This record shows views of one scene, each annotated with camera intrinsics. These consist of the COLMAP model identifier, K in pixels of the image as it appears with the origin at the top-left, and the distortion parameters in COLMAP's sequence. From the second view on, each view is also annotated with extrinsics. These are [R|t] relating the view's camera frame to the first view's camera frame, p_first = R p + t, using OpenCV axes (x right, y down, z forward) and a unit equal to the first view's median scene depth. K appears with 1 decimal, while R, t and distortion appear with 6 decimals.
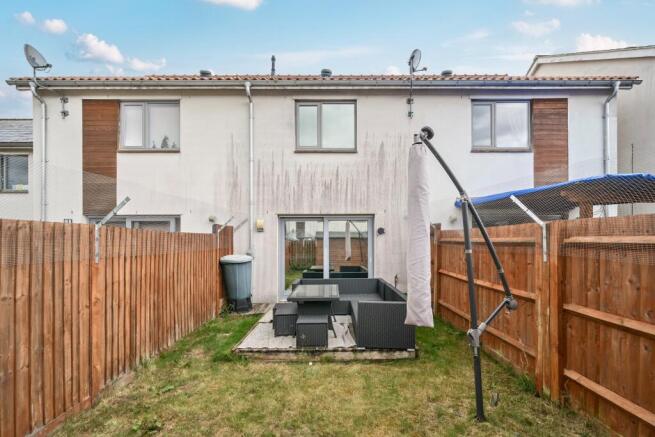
lens RADIAL K [[281.6, 0, 337.9], [0, 281.6, 241.8], [0, 0, 1]] dist [0.002208, -0.000290]
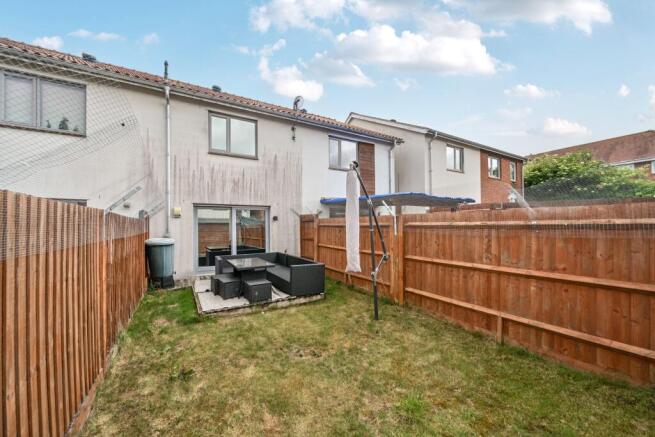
lens RADIAL K [[227.6, 0, 294.4], [0, 227.6, 225.7], [0, 0, 1]] dist [-0.000896, -0.000053]
pose [[0.896918, -0.002311, 0.442192, -0.289784], [0.005040, 0.999975, -0.004997, 0.004309], [-0.442169, 0.006710, 0.896907, -0.054271]]
